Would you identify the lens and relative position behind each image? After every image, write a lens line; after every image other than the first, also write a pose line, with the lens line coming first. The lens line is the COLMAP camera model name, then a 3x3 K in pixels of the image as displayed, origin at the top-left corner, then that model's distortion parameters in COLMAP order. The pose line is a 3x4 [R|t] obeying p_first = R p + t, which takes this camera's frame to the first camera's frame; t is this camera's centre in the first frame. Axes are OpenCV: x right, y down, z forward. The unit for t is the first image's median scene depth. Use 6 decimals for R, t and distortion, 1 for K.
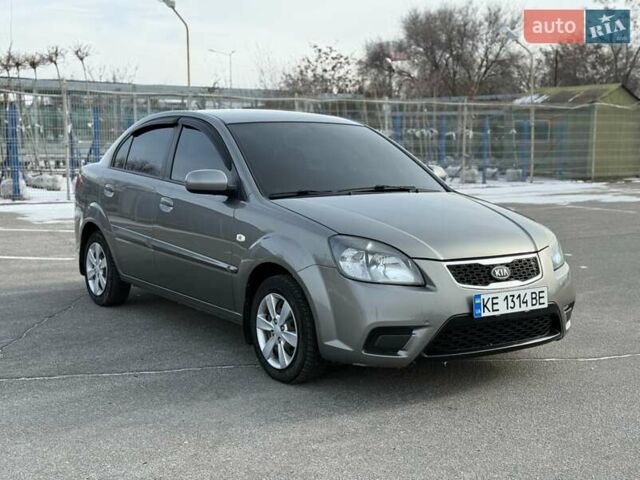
lens RADIAL K [[873.0, 0, 319.6], [0, 873.0, 242.5], [0, 0, 1]] dist [0.125468, 0.000000]
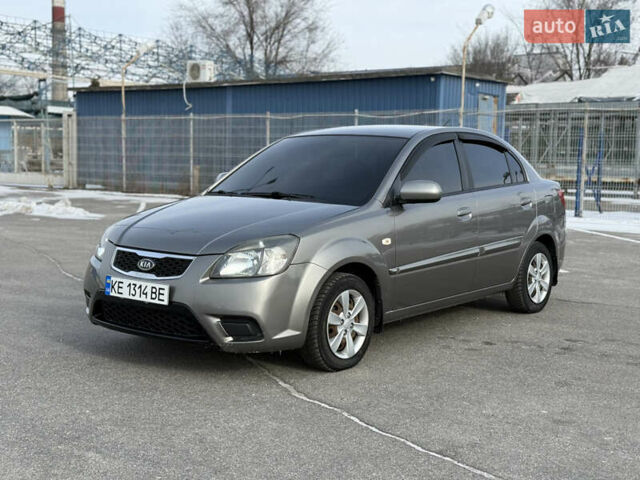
lens RADIAL K [[873.0, 0, 317.3], [0, 873.0, 236.5], [0, 0, 1]] dist [0.125468, 0.000000]
pose [[0.285434, 0.087071, -0.954435, 1.351951], [-0.125953, 0.990635, 0.052706, -0.089012], [0.950086, 0.105170, 0.293728, 0.884604]]
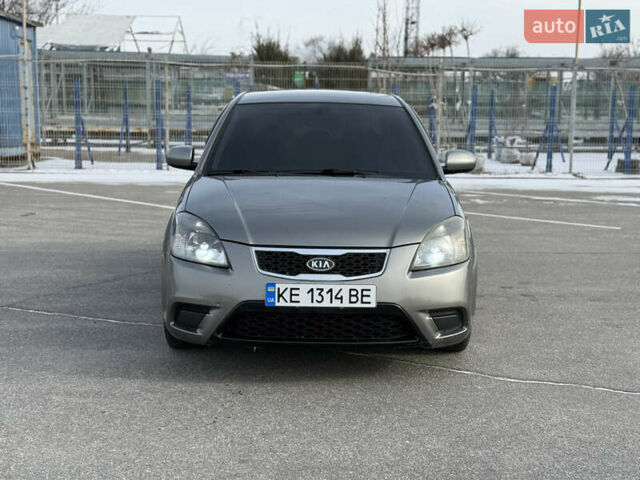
lens RADIAL K [[873.0, 0, 323.7], [0, 873.0, 241.5], [0, 0, 1]] dist [0.125468, 0.000000]
pose [[0.821819, 0.088361, -0.562855, 0.749386], [-0.072959, 0.996089, 0.049846, -0.038376], [0.565057, 0.000101, 0.825052, 0.221679]]
